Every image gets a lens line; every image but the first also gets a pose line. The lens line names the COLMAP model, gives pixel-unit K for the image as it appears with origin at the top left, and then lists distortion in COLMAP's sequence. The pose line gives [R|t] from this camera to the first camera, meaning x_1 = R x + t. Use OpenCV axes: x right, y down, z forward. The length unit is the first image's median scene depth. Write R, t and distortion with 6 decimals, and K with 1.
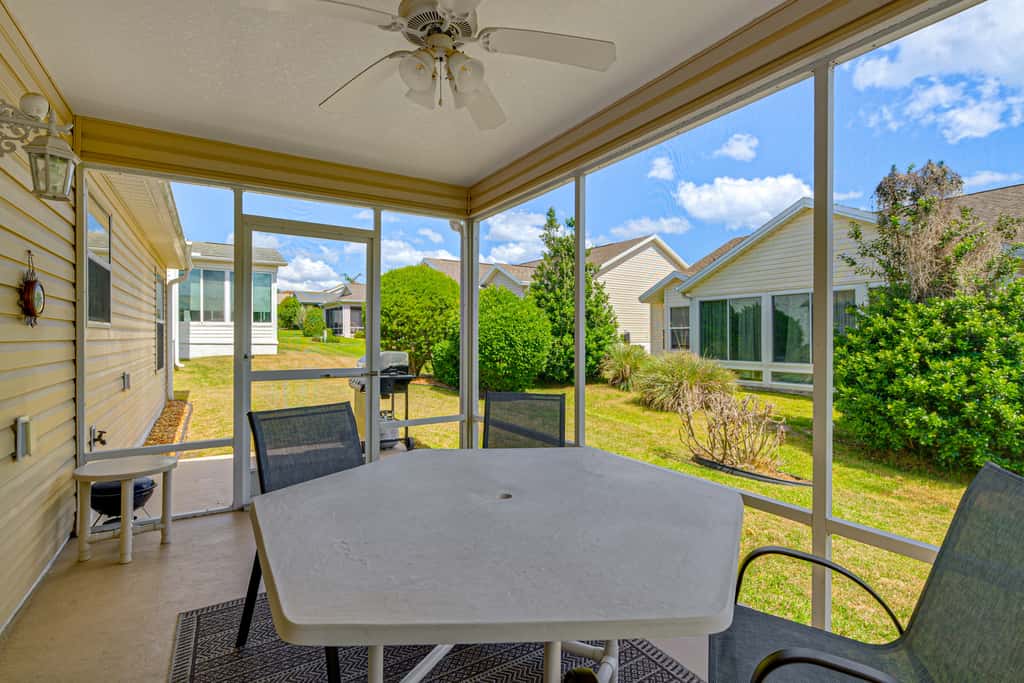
lens RADIAL K [[489.7, 0, 505.3], [0, 489.7, 330.9], [0, 0, 1]] dist [-0.001797, 0.000637]
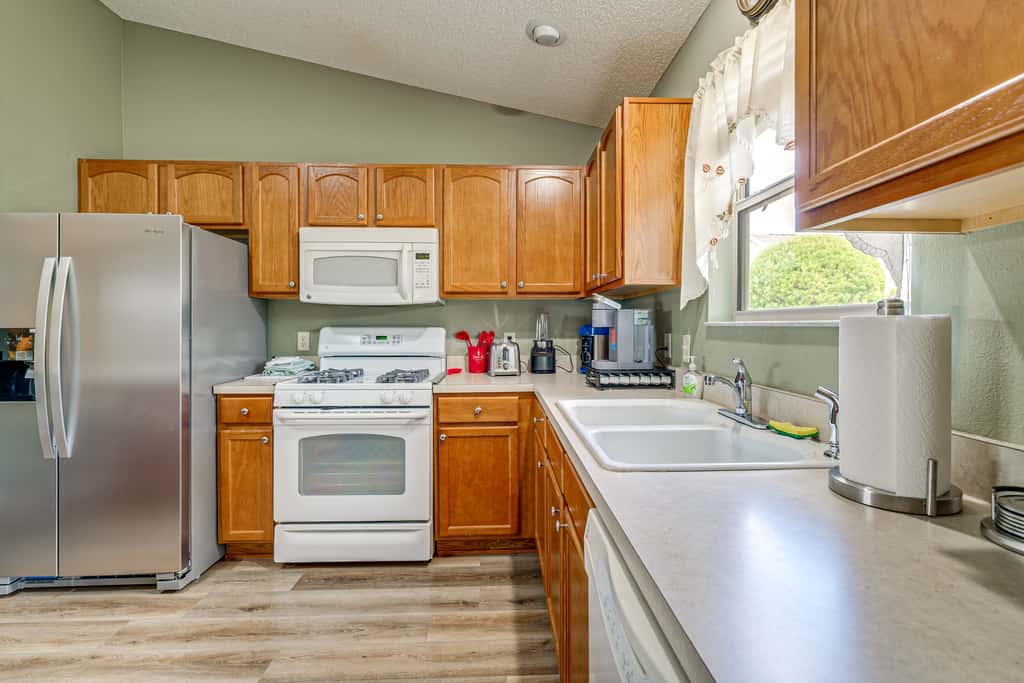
lens RADIAL K [[462.2, 0, 511.1], [0, 462.2, 330.5], [0, 0, 1]] dist [0.007807, -0.000421]
pose [[0.874960, 0.009369, -0.484104, -0.464630], [0.001058, 0.999773, 0.021261, -0.008454], [0.484194, -0.019115, 0.874752, 0.372878]]
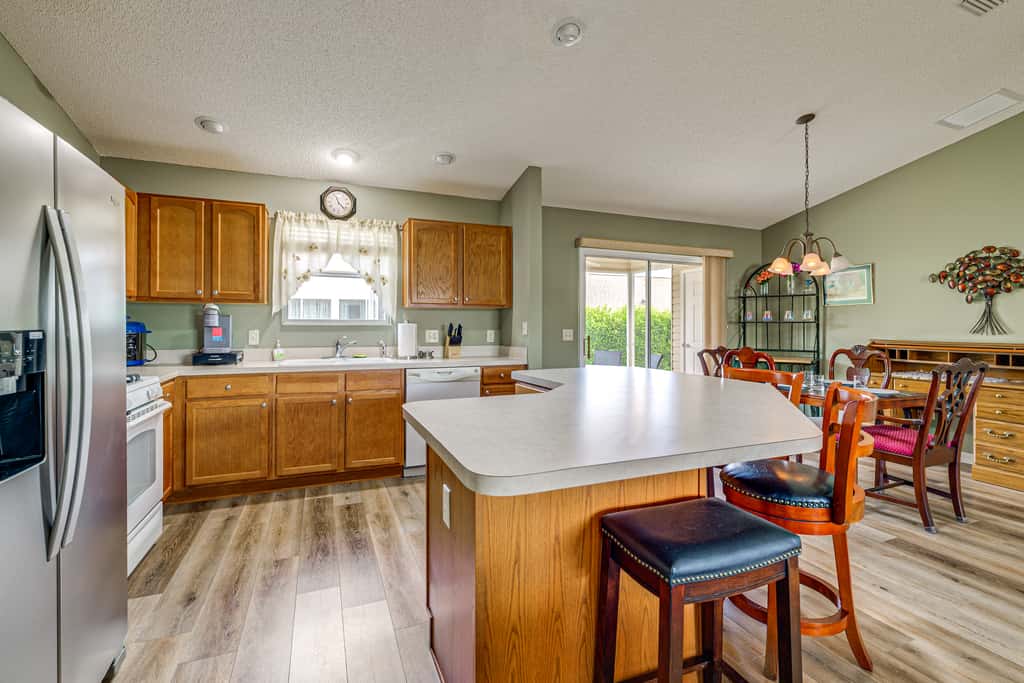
lens RADIAL K [[462.2, 0, 518.1], [0, 462.2, 321.3], [0, 0, 1]] dist [0.007807, -0.000421]
pose [[0.136454, 0.013871, 0.990549, -1.058060], [-0.012685, 0.999844, -0.012254, -0.007109], [-0.990565, -0.010893, 0.136609, 0.290446]]
